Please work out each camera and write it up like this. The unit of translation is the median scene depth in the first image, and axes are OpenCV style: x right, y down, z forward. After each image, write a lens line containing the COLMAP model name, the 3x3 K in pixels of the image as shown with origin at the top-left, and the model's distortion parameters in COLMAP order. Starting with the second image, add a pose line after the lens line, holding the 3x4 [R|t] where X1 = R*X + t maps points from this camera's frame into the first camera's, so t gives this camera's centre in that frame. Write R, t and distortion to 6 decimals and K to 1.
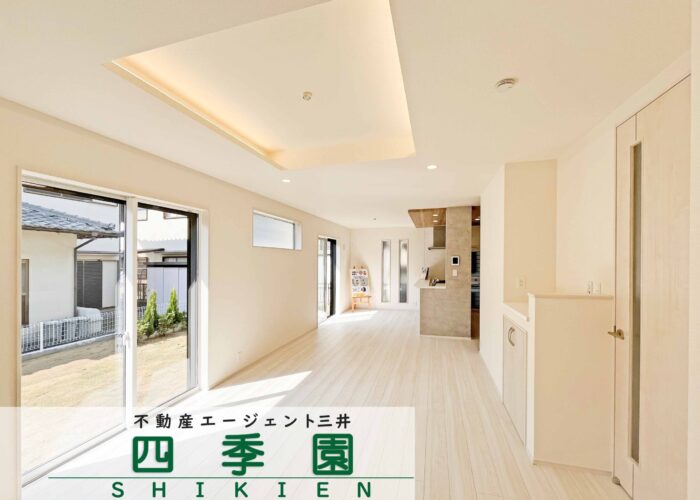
lens RADIAL K [[277.9, 0, 349.9], [0, 277.9, 255.6], [0, 0, 1]] dist [-0.001373, -0.000203]
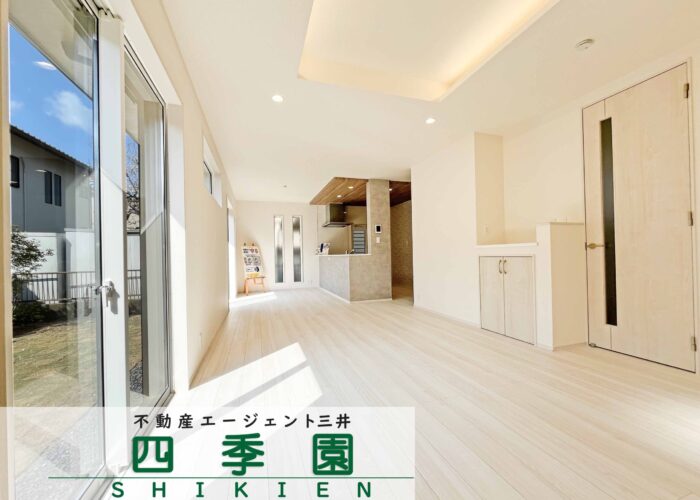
lens RADIAL K [[284.9, 0, 332.2], [0, 284.9, 252.3], [0, 0, 1]] dist [-0.001294, -0.000087]
pose [[0.838121, -0.004094, 0.545470, -0.366309], [0.006860, 0.999972, -0.003035, 0.110247], [-0.545442, 0.006286, 0.838125, 0.171726]]
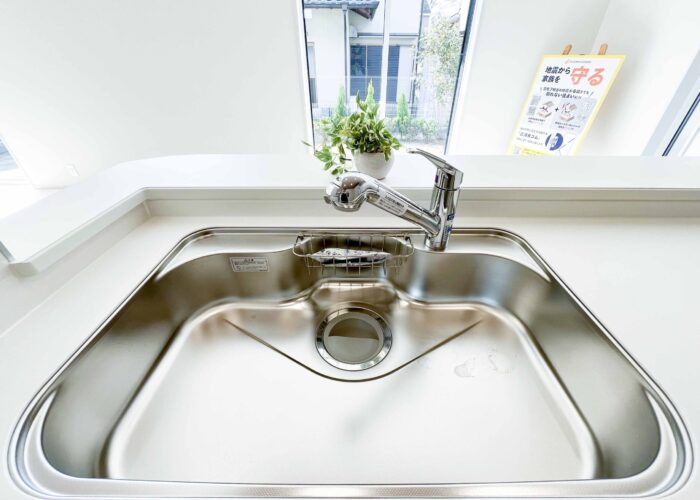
lens RADIAL K [[279.1, 0, 362.2], [0, 279.1, 252.6], [0, 0, 1]] dist [0.000049, 0.000041]
pose [[0.316120, 0.556223, -0.768560, 0.420782], [0.004833, 0.809147, 0.587586, 0.064050], [0.948707, -0.189462, 0.253099, 1.066235]]
